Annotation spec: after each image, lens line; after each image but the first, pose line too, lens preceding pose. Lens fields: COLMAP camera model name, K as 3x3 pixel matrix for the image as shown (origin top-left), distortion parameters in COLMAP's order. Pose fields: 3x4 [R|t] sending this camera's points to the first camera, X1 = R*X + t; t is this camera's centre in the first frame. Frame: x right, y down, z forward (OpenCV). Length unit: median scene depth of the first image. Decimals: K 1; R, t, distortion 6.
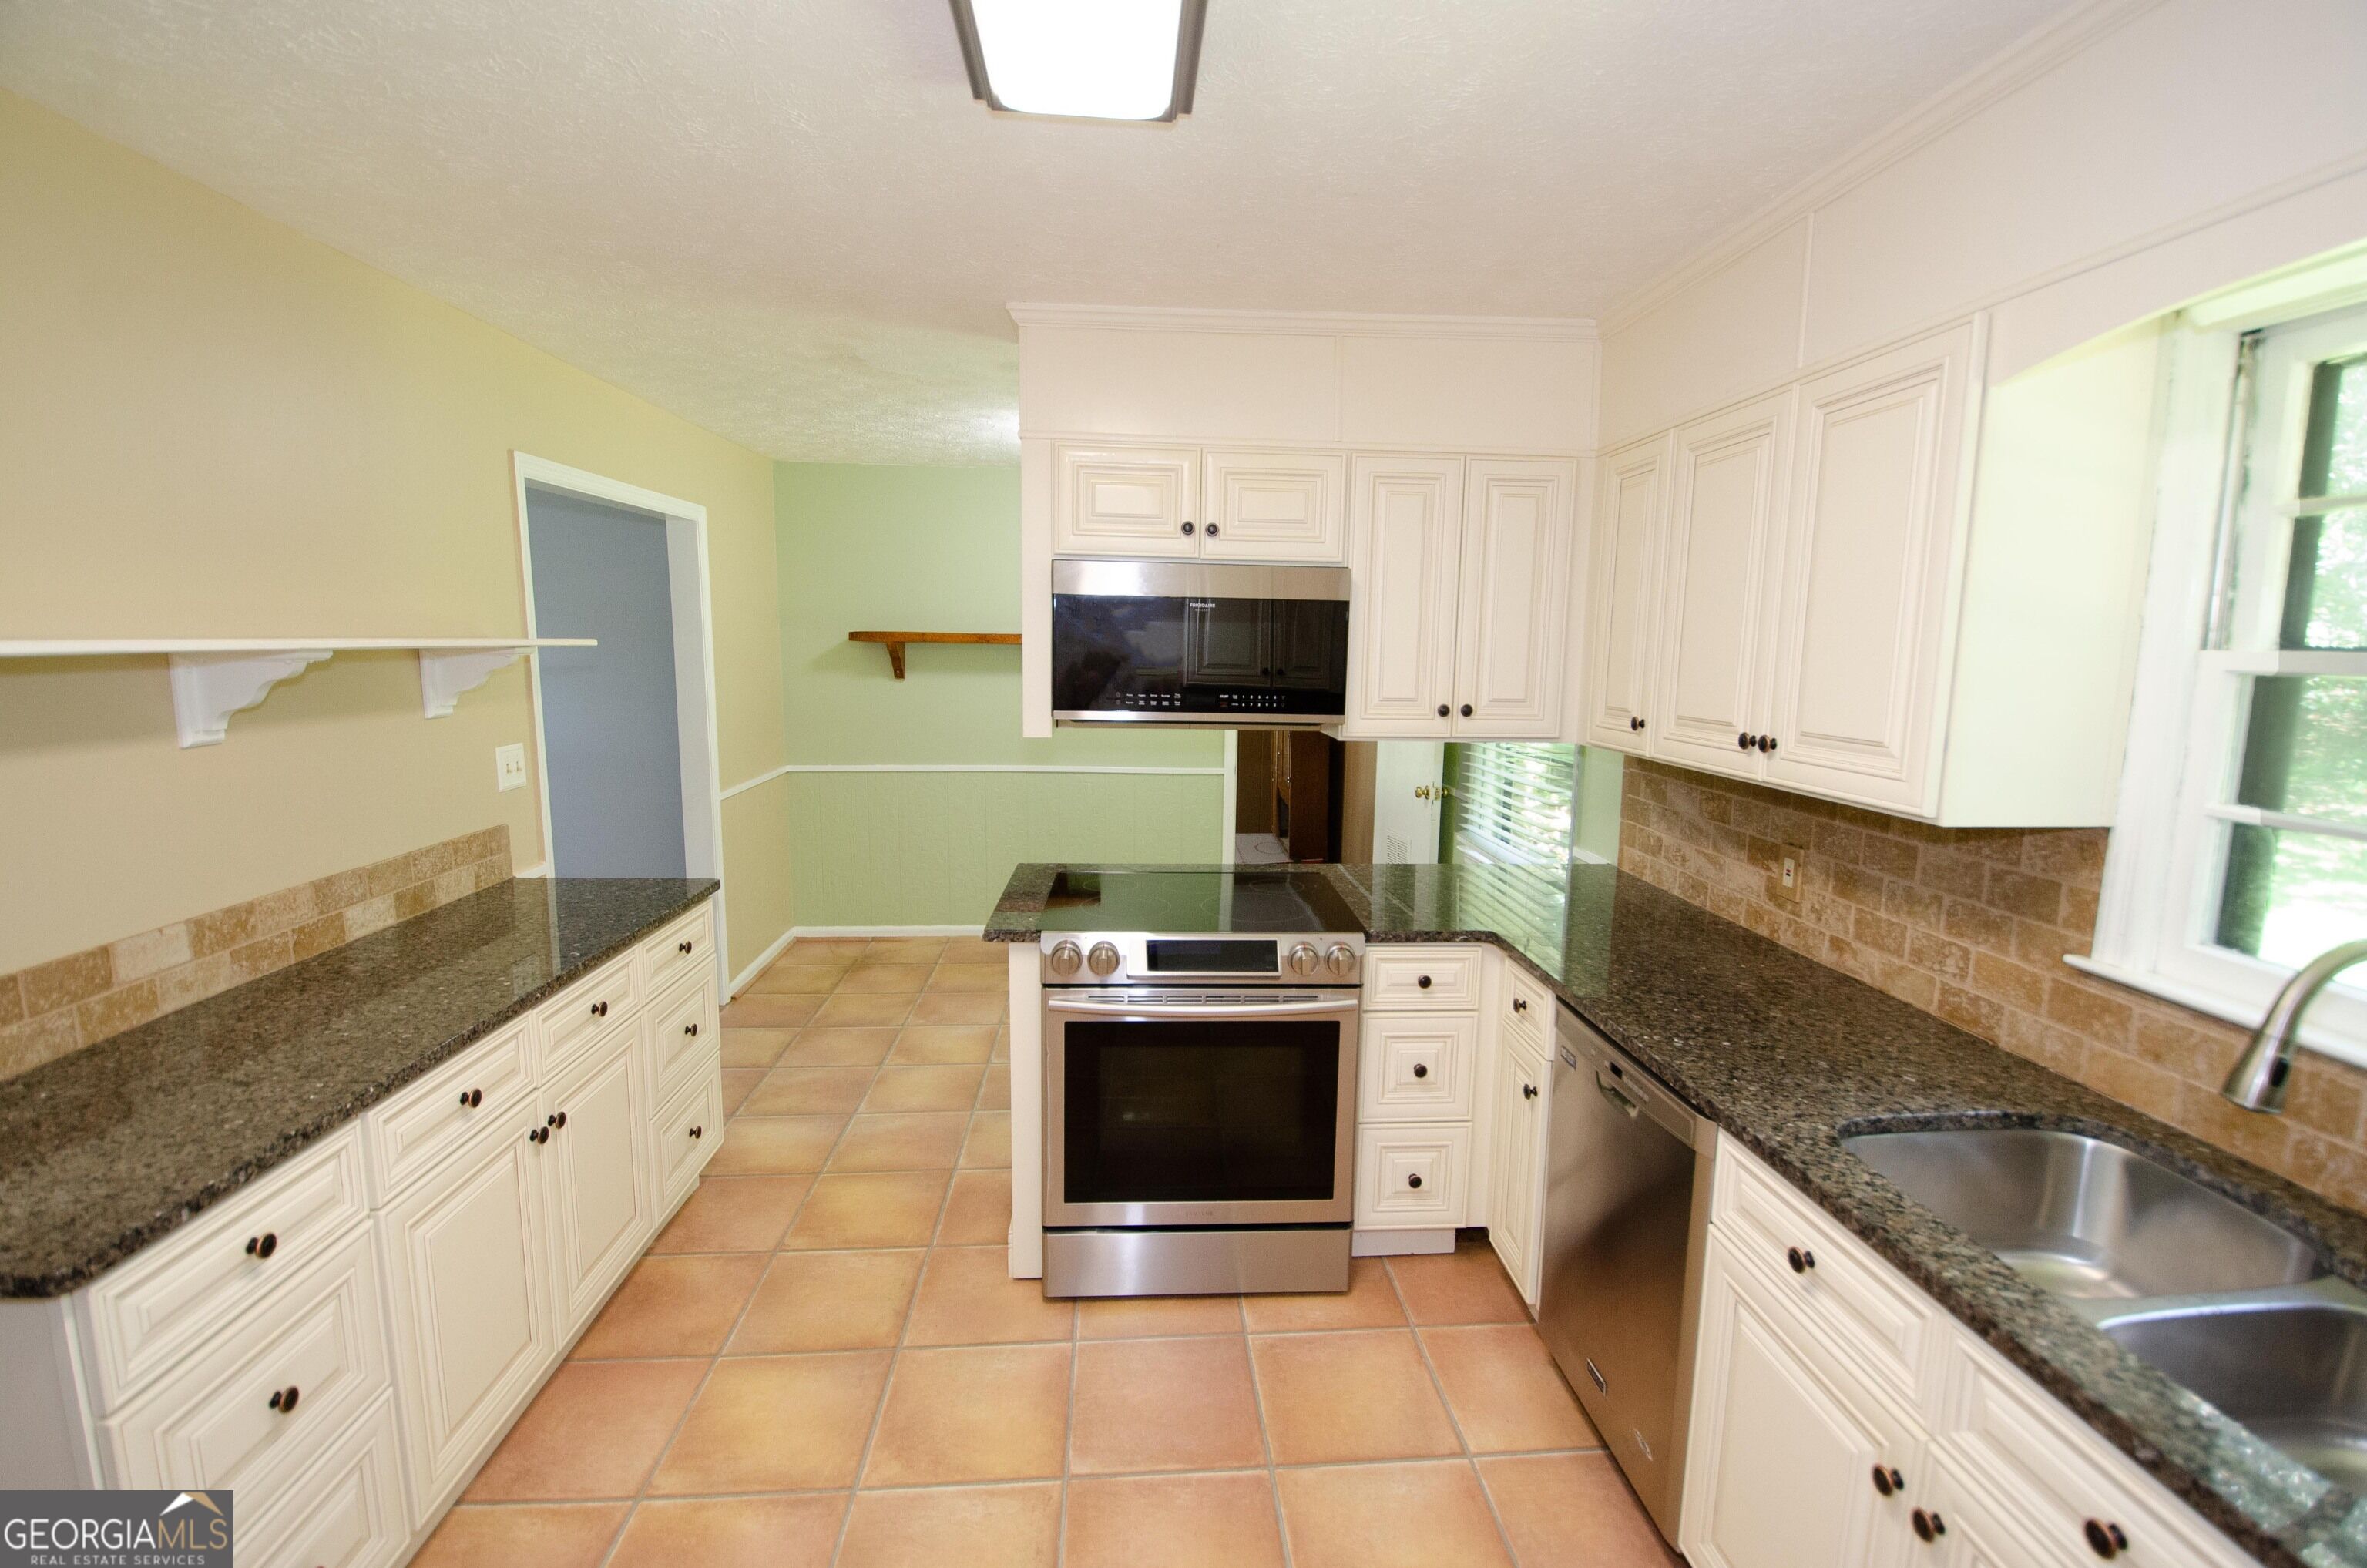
lens RADIAL K [[1025.2, 0, 1200.0], [0, 1025.2, 787.8], [0, 0, 1]] dist [0.023482, -0.028390]
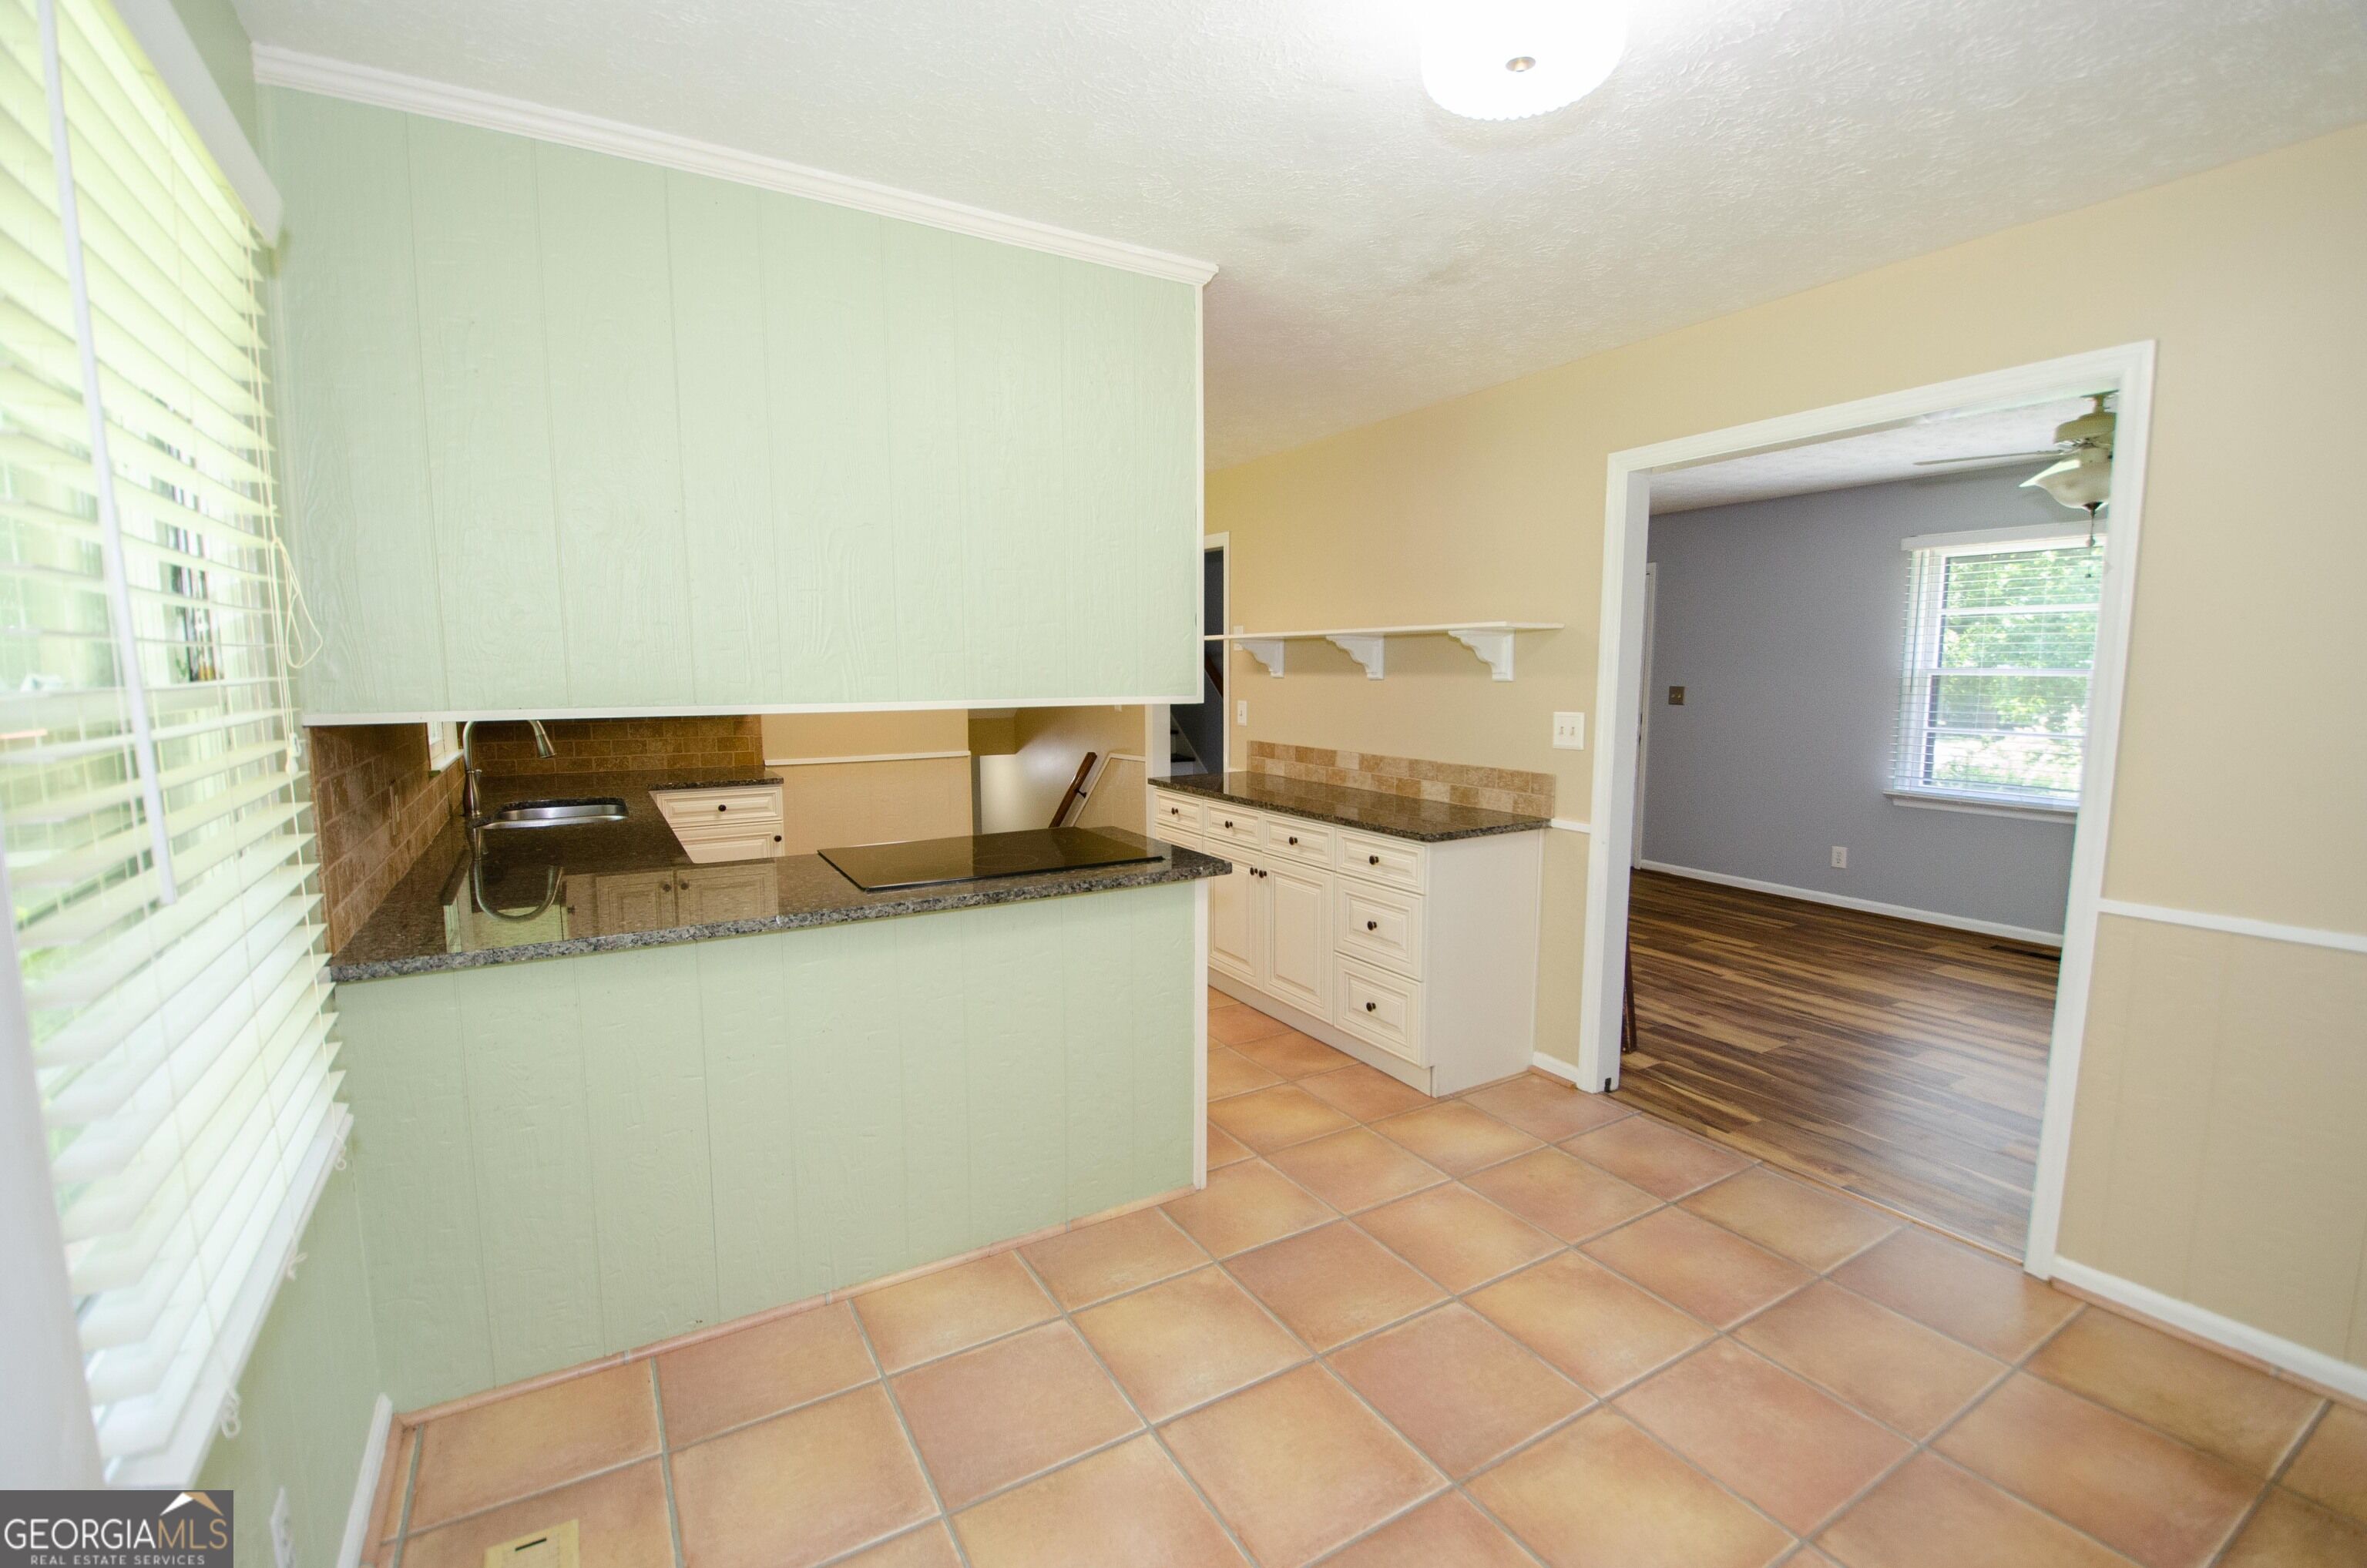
lens RADIAL K [[1025.2, 0, 1200.0], [0, 1025.2, 787.8], [0, 0, 1]] dist [0.023482, -0.028390]
pose [[-0.887528, 0.045334, -0.458518, 0.319692], [-0.074030, 0.968188, 0.239022, -0.257957], [0.454767, 0.246083, -0.855938, 2.272781]]
